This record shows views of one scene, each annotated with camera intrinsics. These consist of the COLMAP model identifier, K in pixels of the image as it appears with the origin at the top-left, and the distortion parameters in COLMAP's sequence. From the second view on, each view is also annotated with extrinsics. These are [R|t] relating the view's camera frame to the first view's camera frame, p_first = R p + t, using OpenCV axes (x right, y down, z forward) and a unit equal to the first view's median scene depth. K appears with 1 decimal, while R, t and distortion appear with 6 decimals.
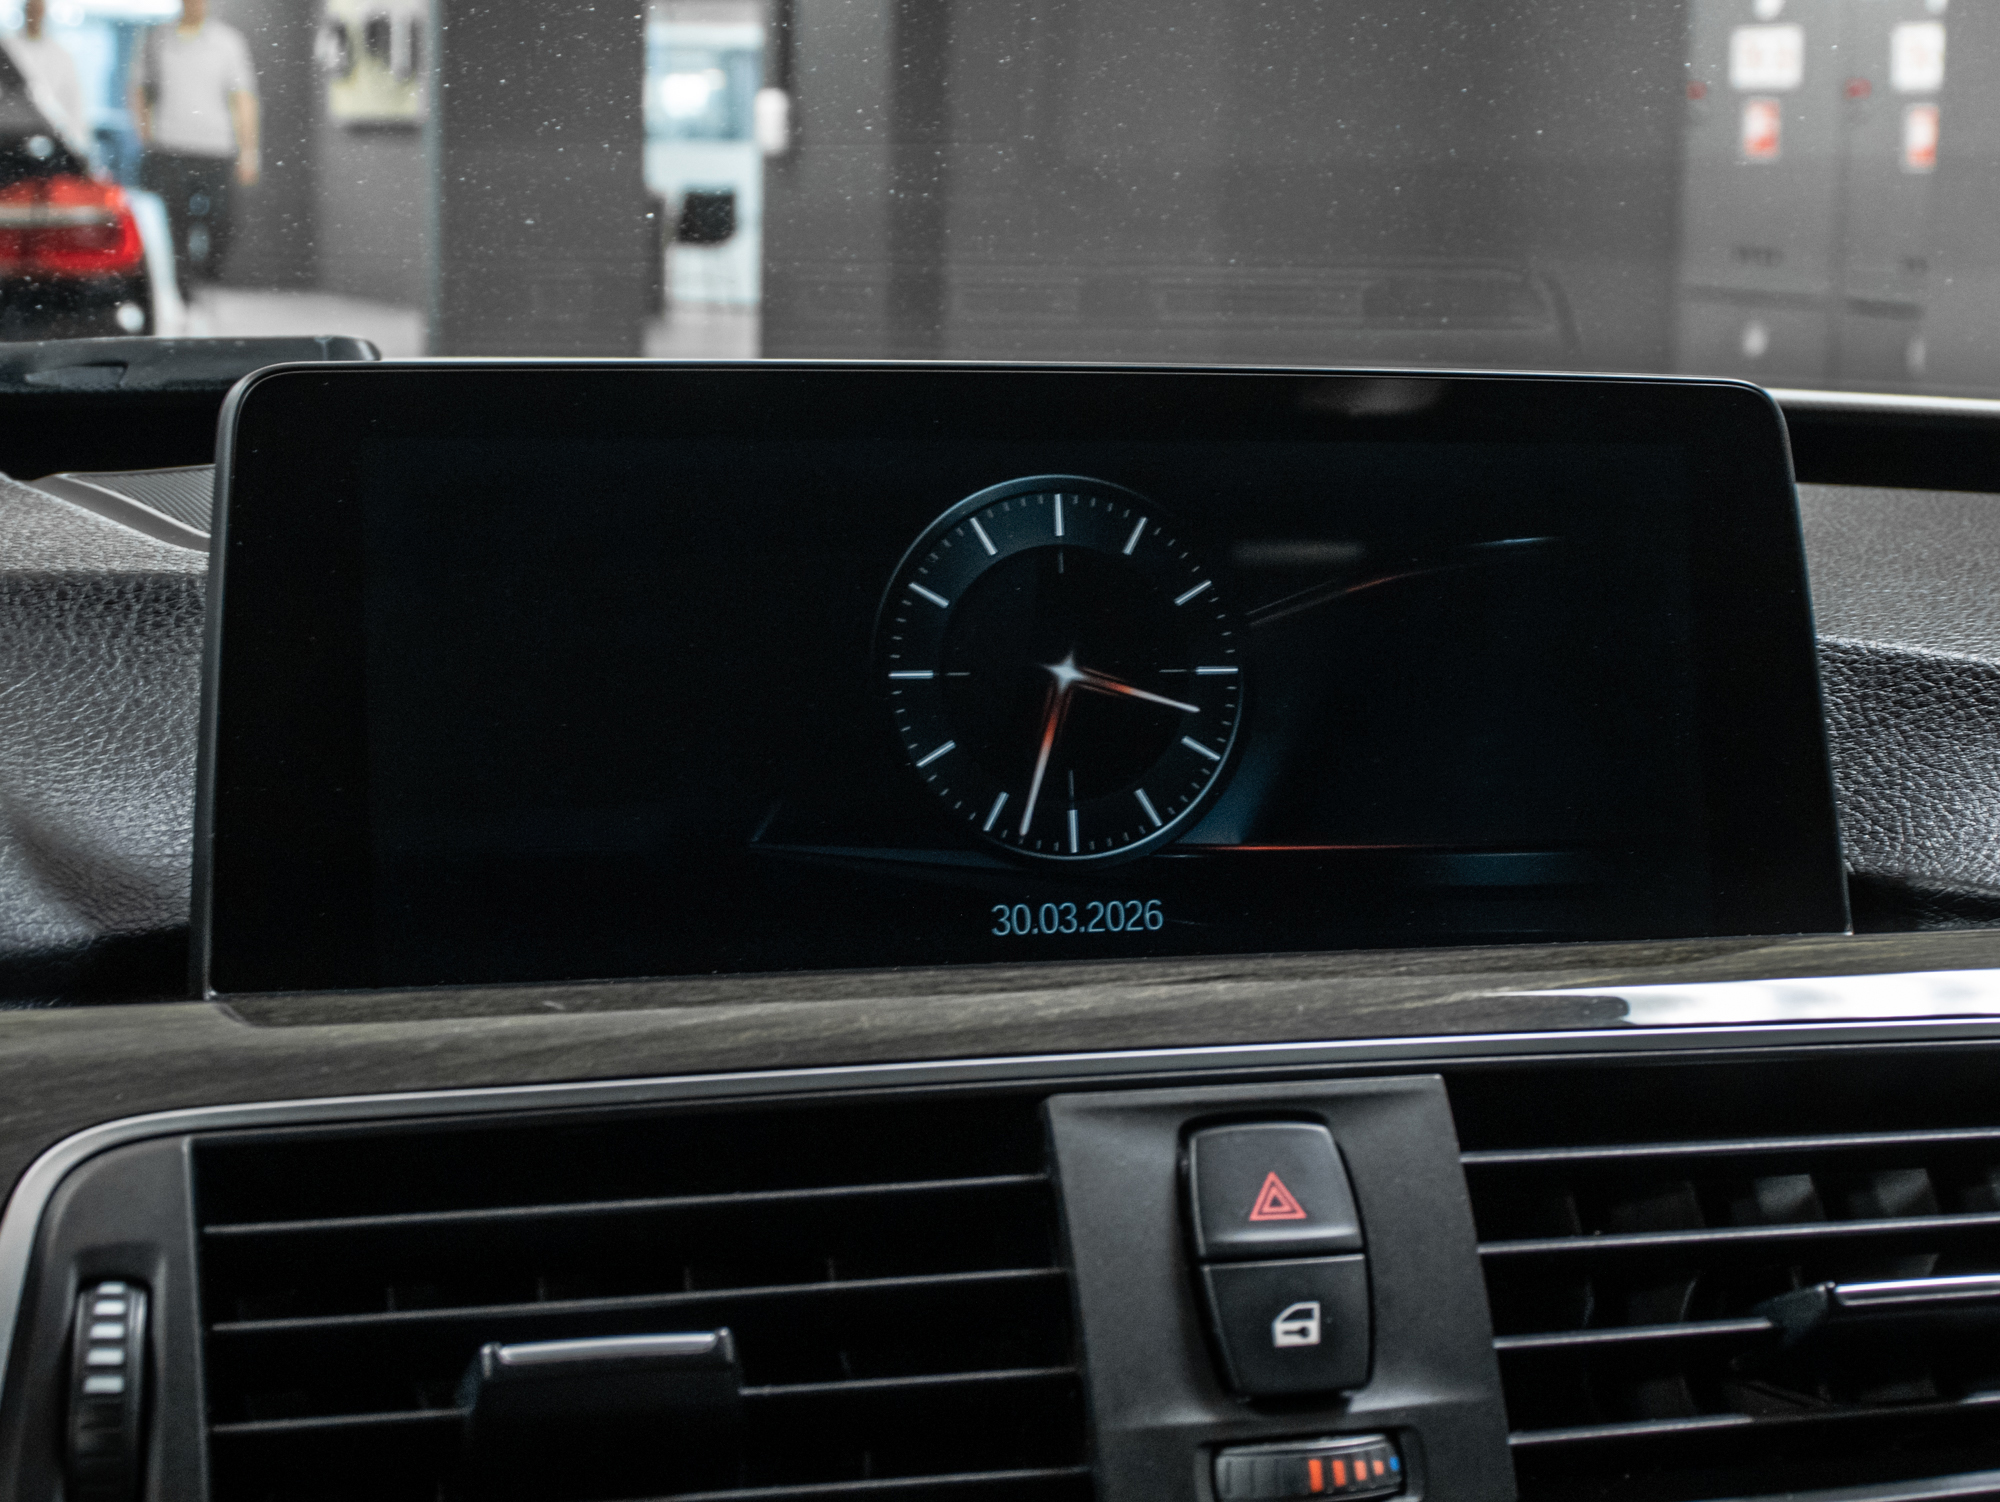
lens RADIAL K [[3383.2, 0, 928.6], [0, 3383.2, 749.2], [0, 0, 1]] dist [-0.062012, -0.094470]
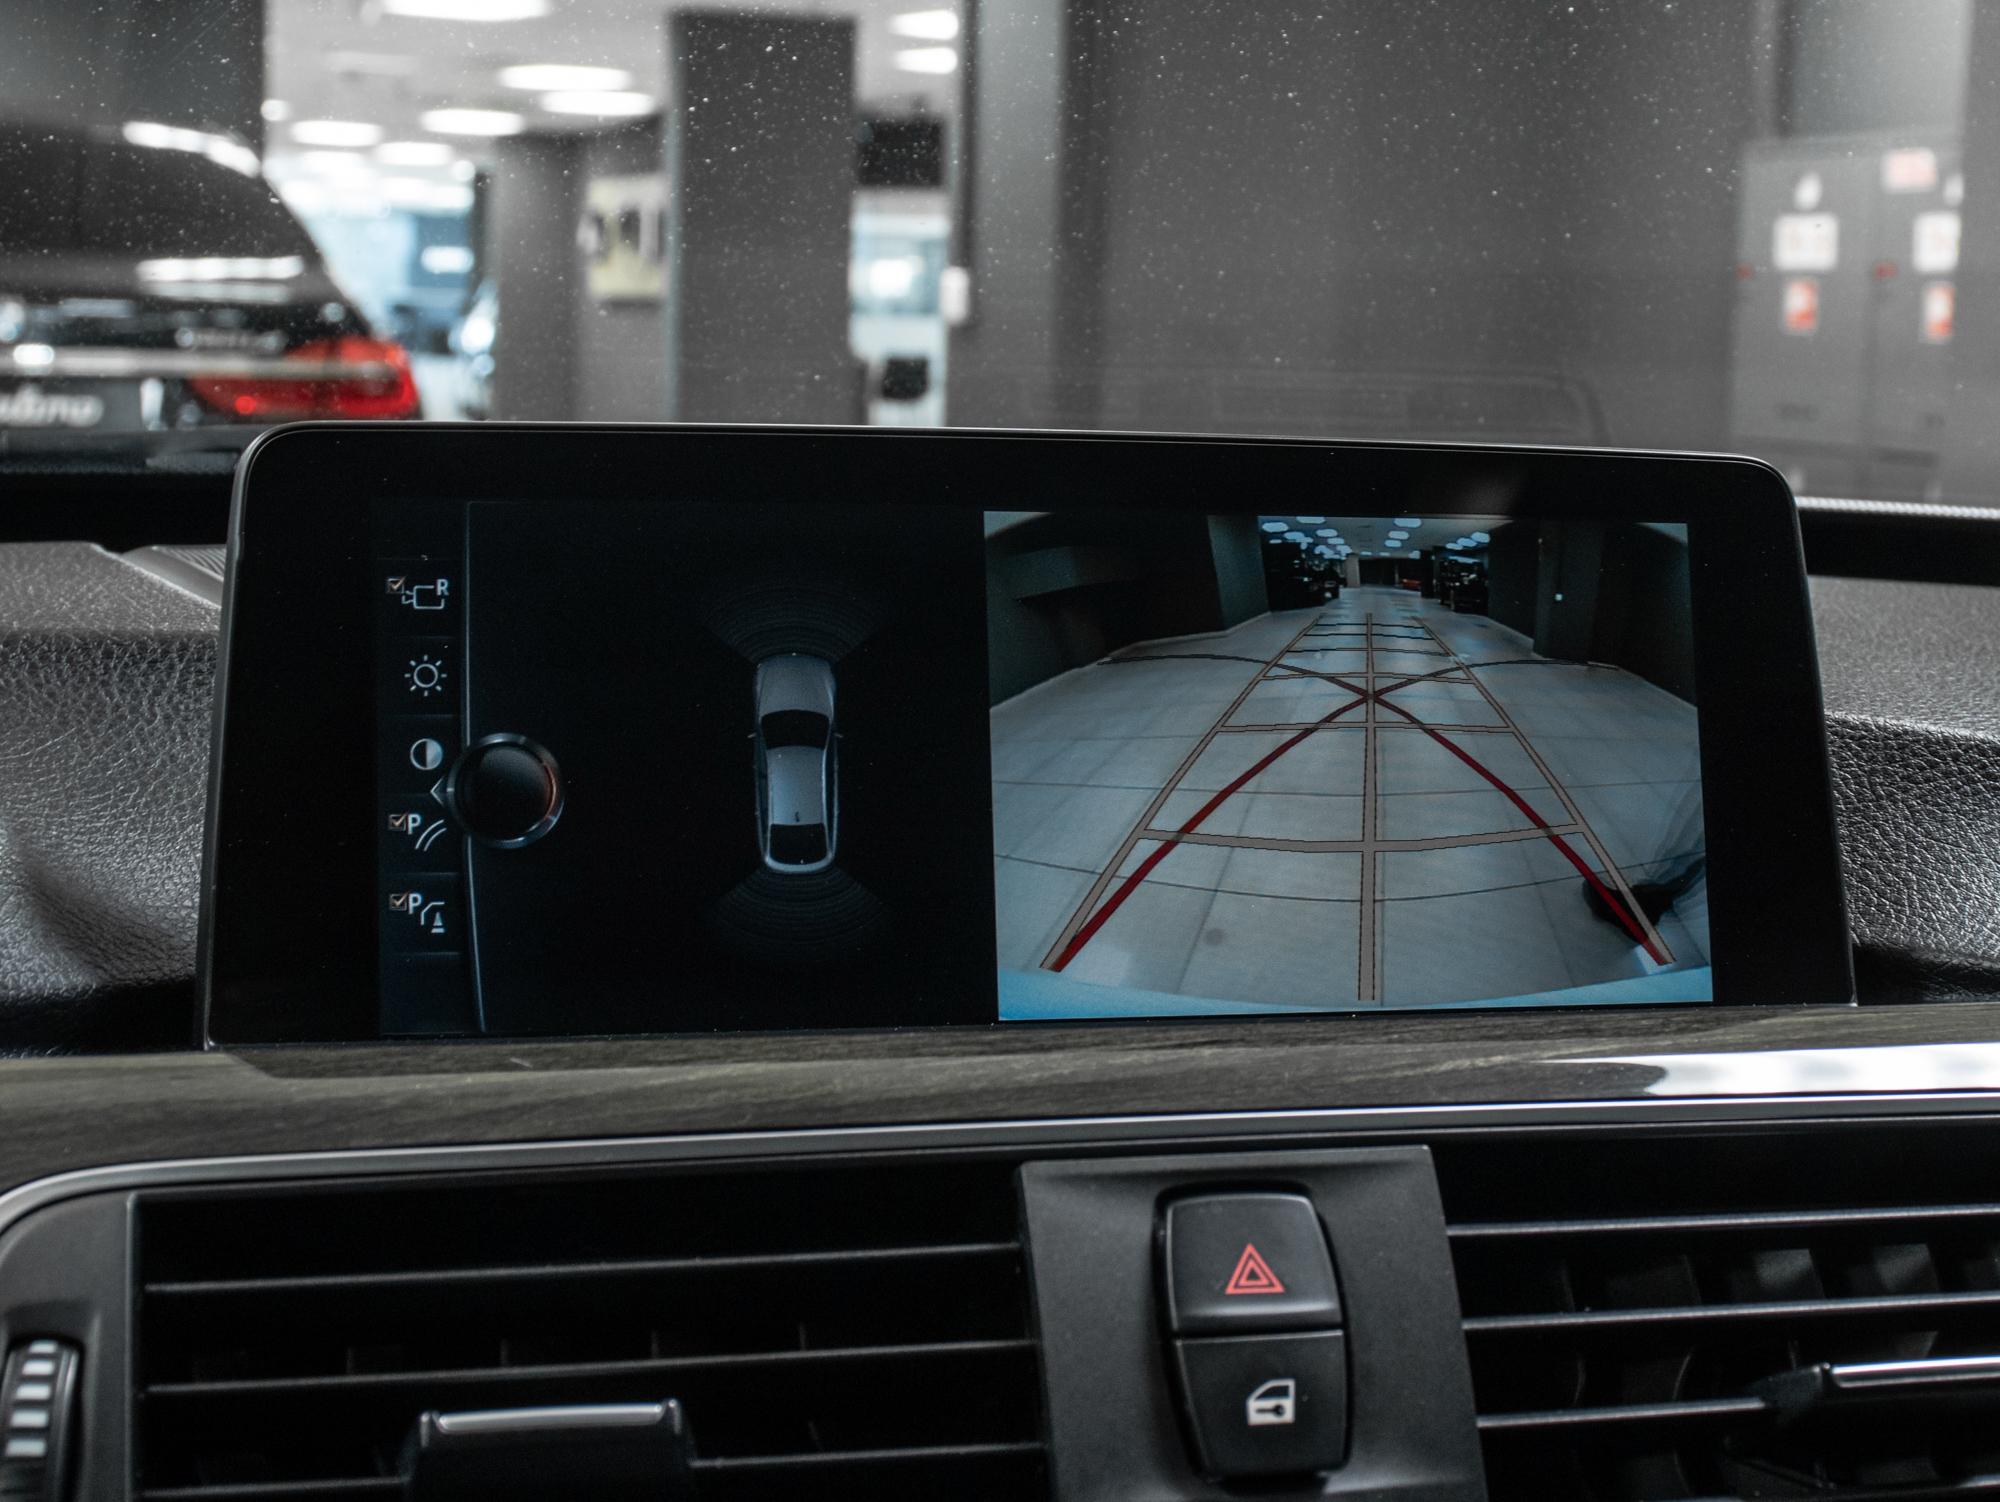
lens RADIAL K [[2848.3, 0, 1005.6], [0, 2848.3, 802.6], [0, 0, 1]] dist [-0.101148, 0.076964]
pose [[0.999431, 0.010502, -0.032057, 0.054241], [-0.010837, 0.999888, -0.010315, 0.006793], [0.031945, 0.010657, 0.999433, 0.171784]]
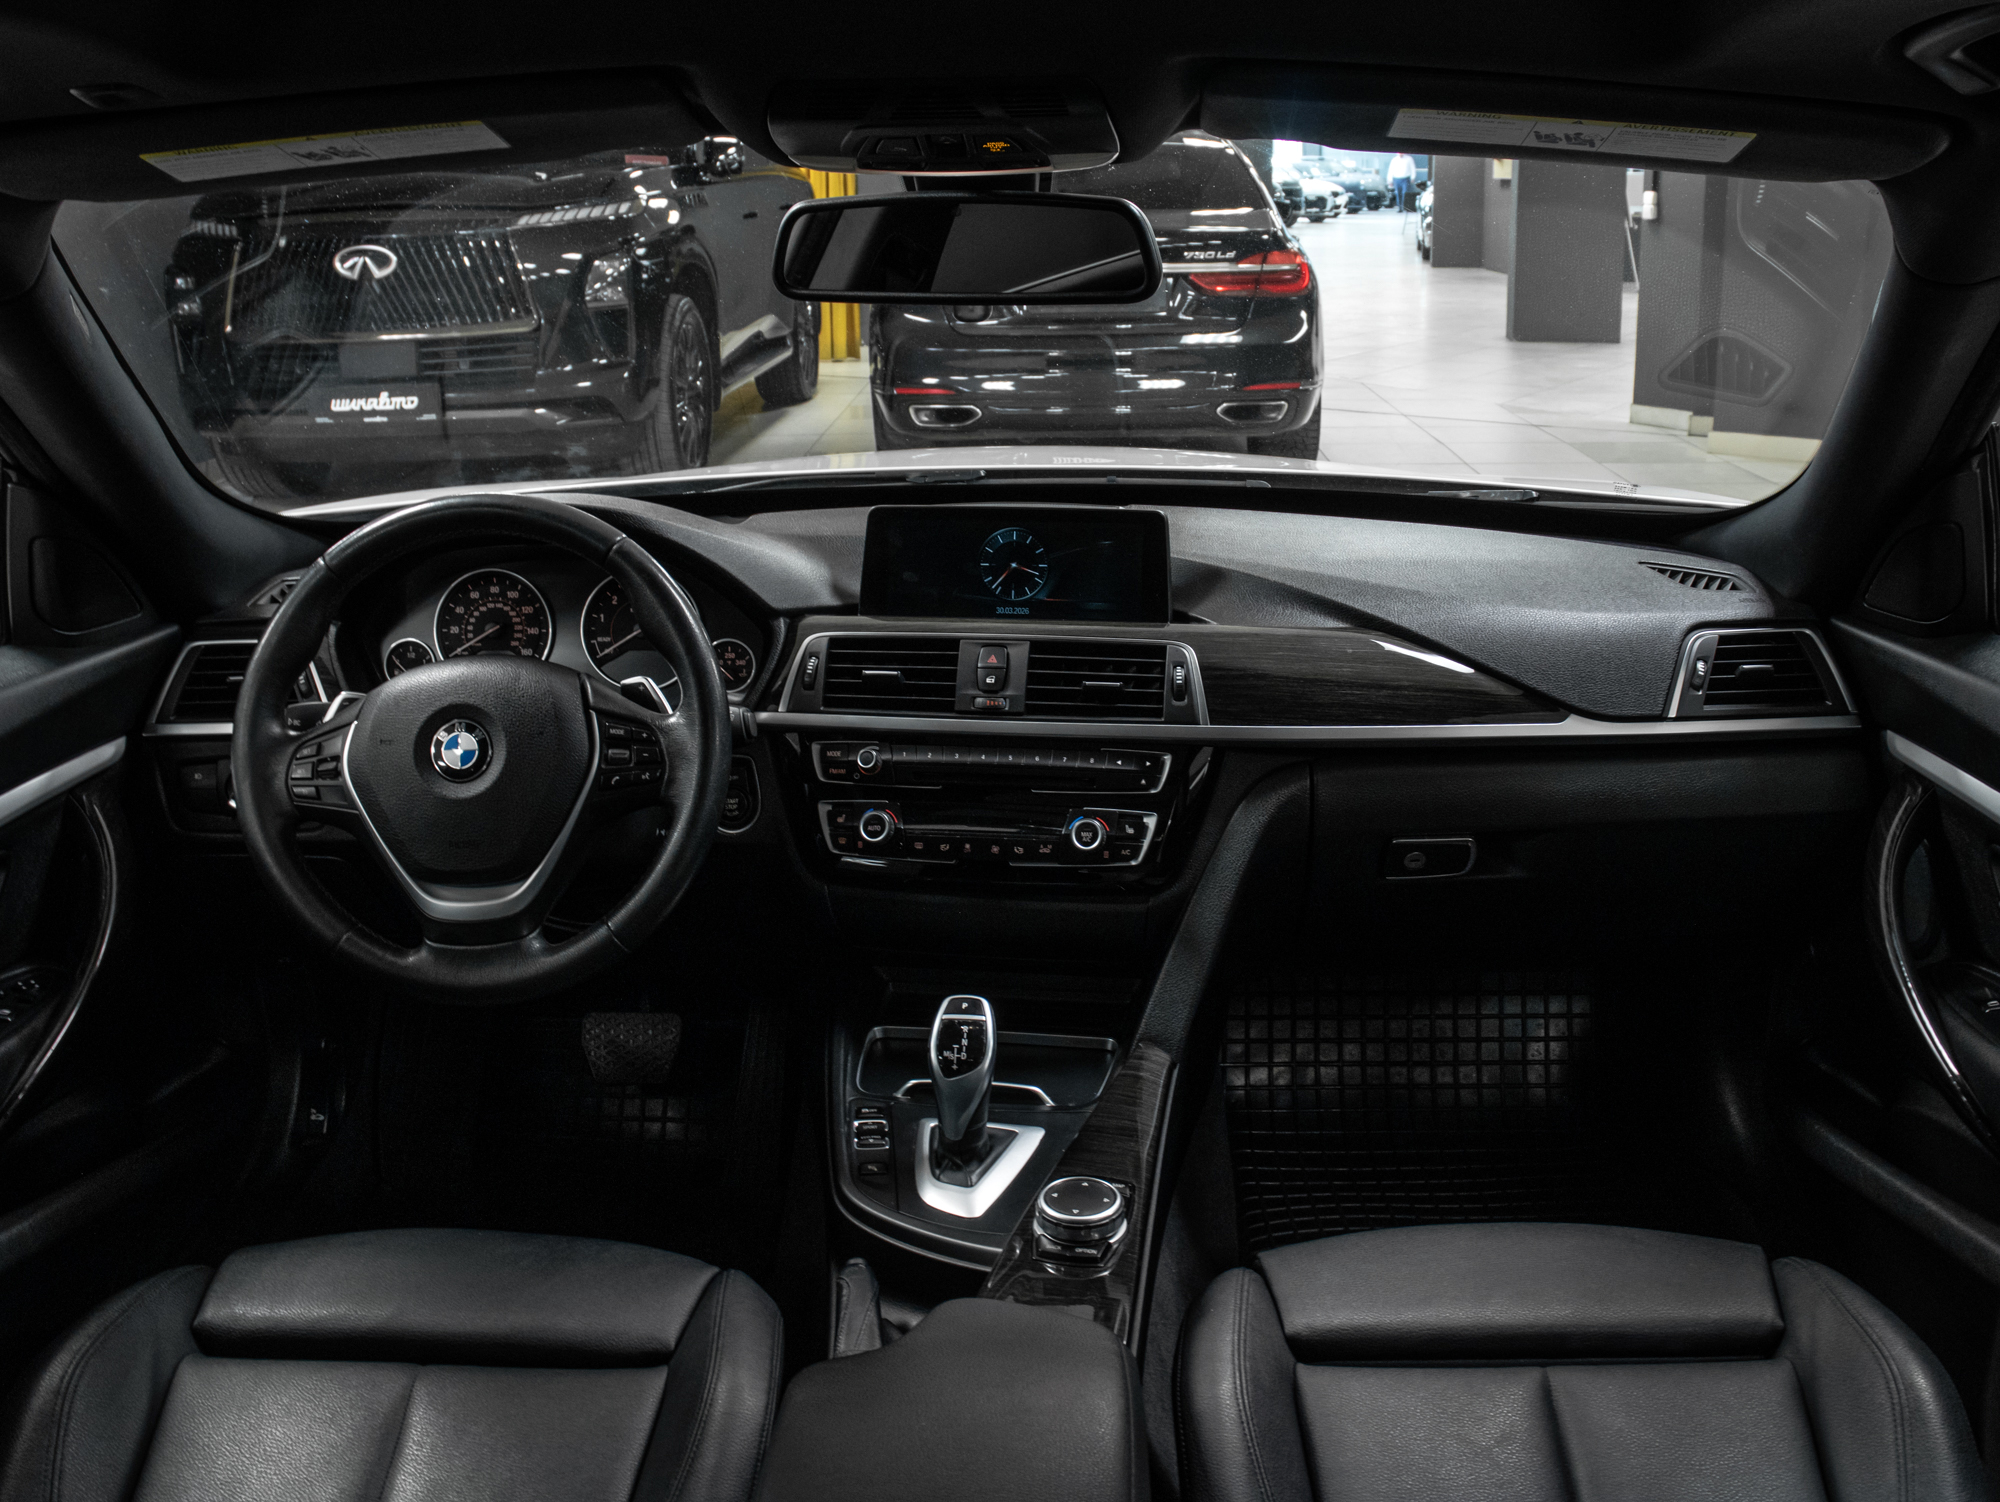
lens RADIAL K [[1890.2, 0, 1000.0], [0, 1890.2, 751.0], [0, 0, 1]] dist [-0.150592, 0.013344]
pose [[0.888239, 0.092421, -0.449988, 1.597351], [-0.028862, 0.988845, 0.146125, -0.192073], [0.458474, -0.116806, 0.880998, -1.922891]]
